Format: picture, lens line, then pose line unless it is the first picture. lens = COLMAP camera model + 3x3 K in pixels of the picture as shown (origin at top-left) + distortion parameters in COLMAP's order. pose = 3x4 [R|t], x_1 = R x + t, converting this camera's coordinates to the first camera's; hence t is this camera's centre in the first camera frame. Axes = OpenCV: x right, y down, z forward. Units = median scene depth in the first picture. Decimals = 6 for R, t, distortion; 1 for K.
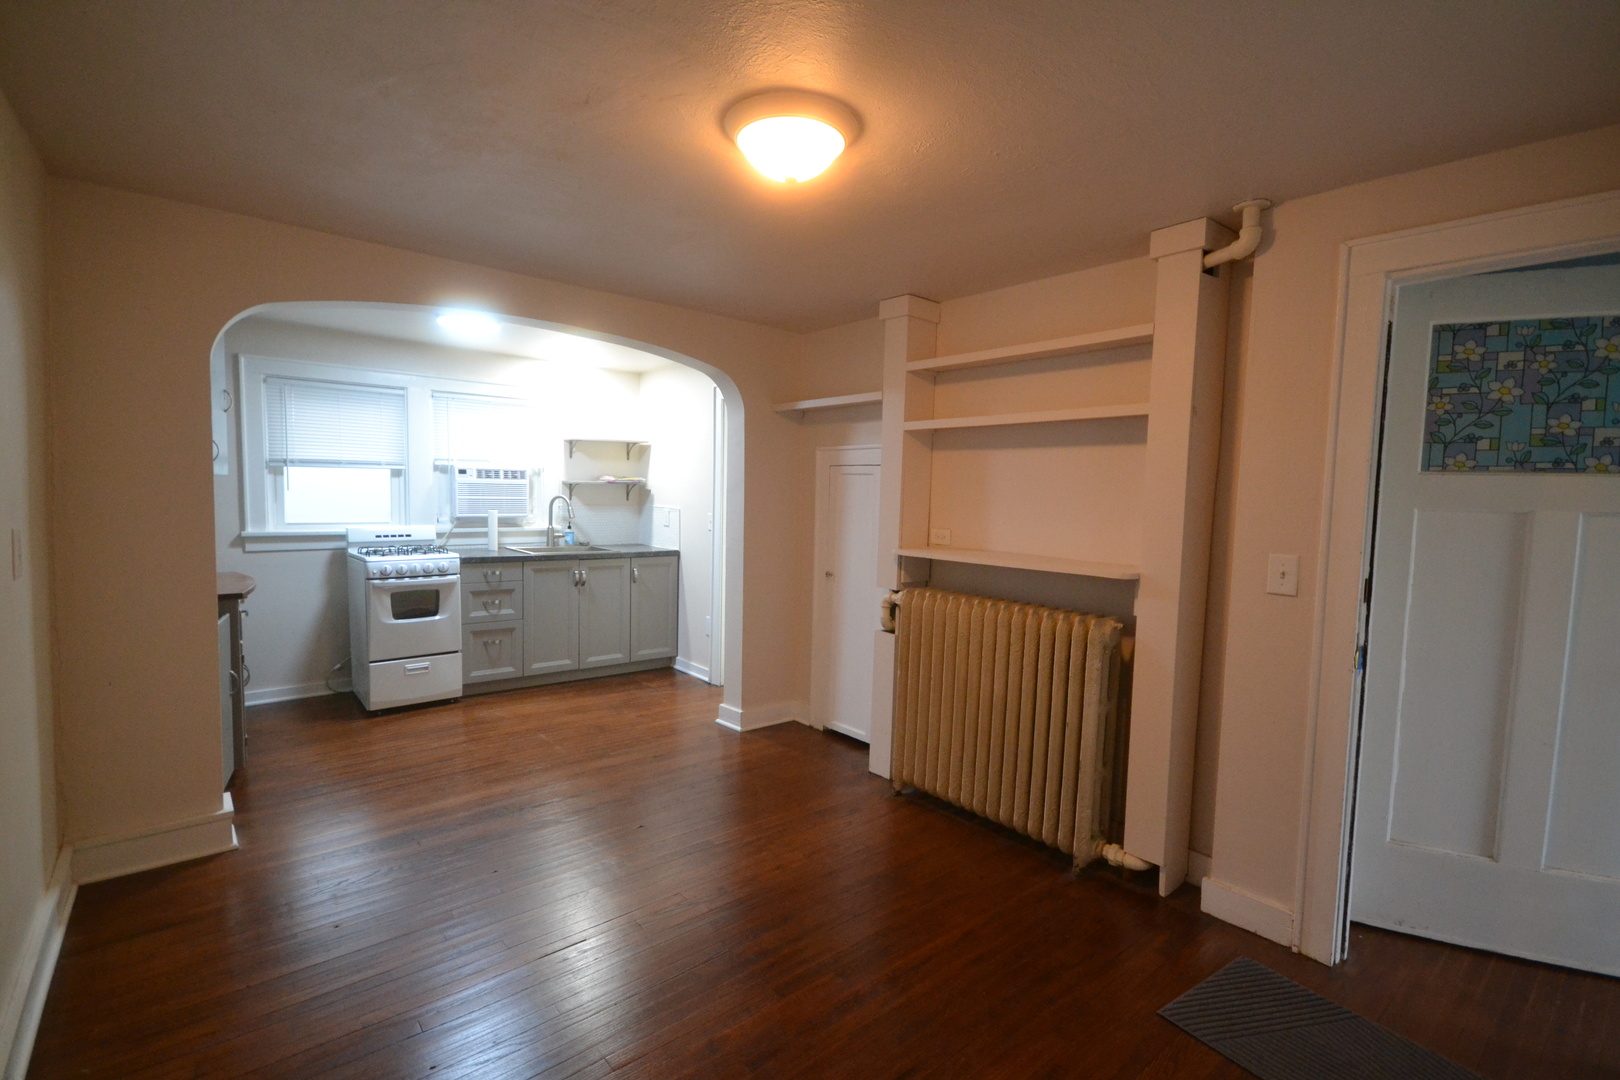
lens RADIAL K [[726.9, 0, 811.1], [0, 726.9, 545.7], [0, 0, 1]] dist [0.005112, 0.000110]
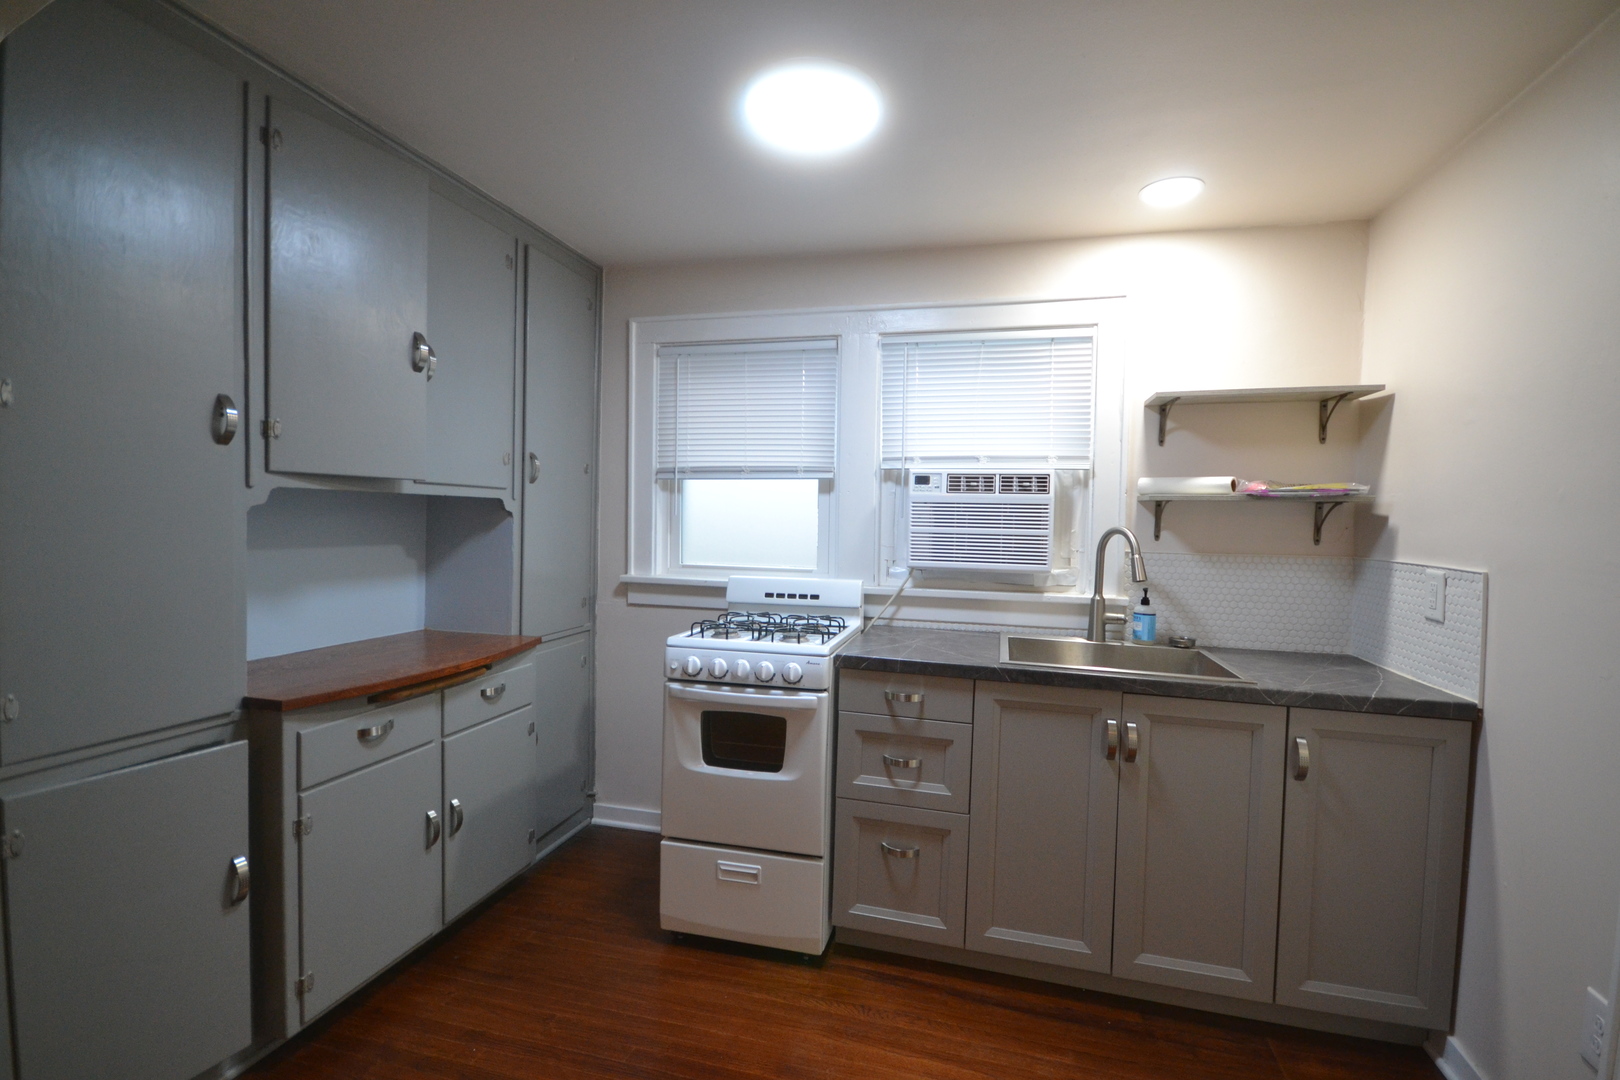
lens RADIAL K [[726.9, 0, 811.2], [0, 726.9, 541.9], [0, 0, 1]] dist [0.005112, 0.000110]
pose [[0.568614, 0.018970, -0.822386, -0.098929], [-0.071006, 0.997134, -0.026094, -0.039224], [0.819534, 0.073232, 0.568331, 0.652975]]
